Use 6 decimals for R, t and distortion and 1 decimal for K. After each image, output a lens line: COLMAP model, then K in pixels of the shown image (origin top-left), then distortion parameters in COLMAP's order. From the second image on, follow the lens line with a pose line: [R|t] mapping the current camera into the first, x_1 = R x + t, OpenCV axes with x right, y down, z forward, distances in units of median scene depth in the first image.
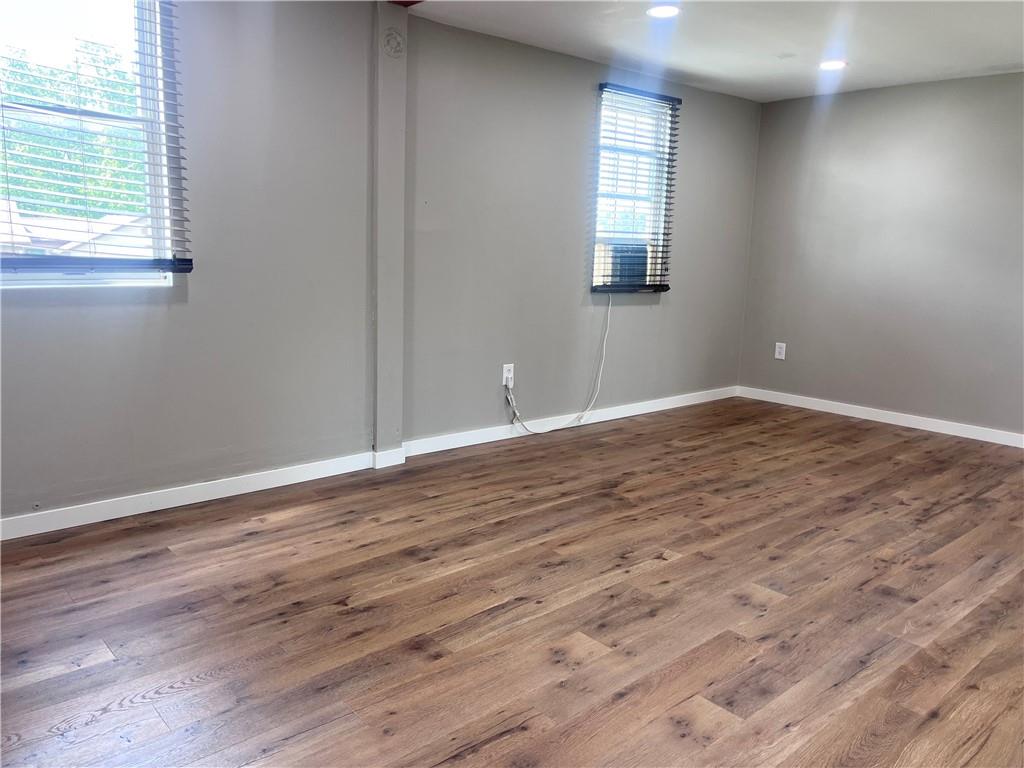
lens RADIAL K [[831.3, 0, 512.0], [0, 831.3, 384.0], [0, 0, 1]] dist [0.054335, -0.011124]
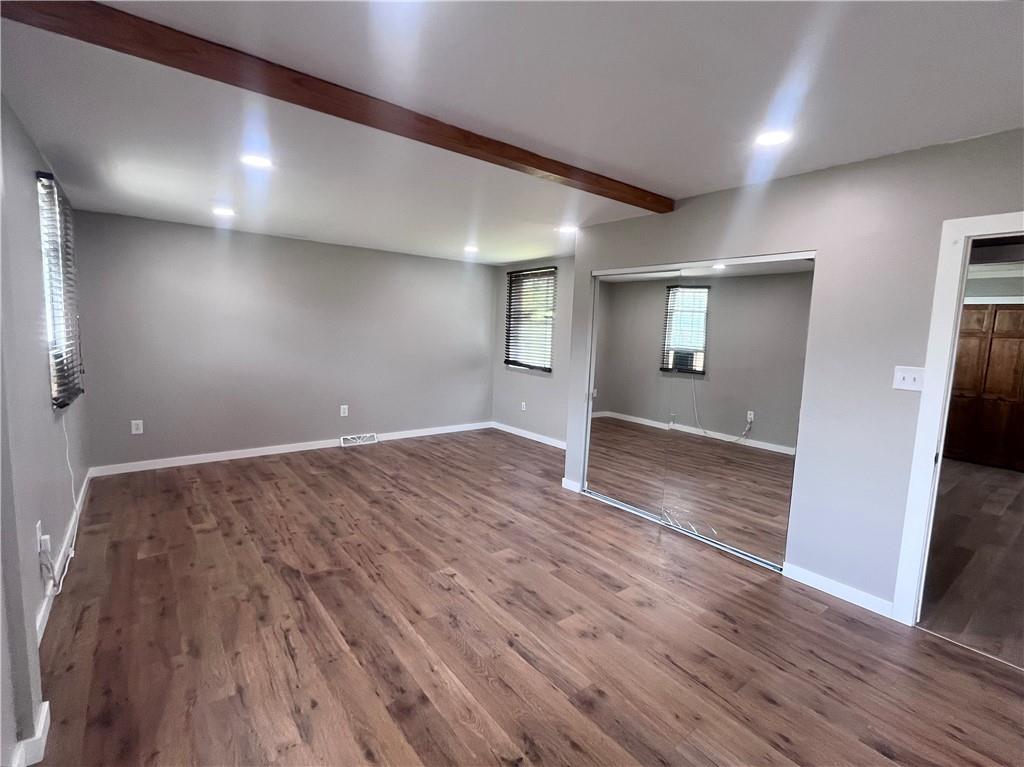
lens RADIAL K [[492.1, 0, 512.0], [0, 492.1, 383.5], [0, 0, 1]] dist [0.005339, 0.000470]
pose [[0.015034, -0.141760, 0.989787, -0.571588], [0.128188, 0.982003, 0.138698, -0.210375], [-0.991636, 0.124793, 0.032936, 0.734599]]
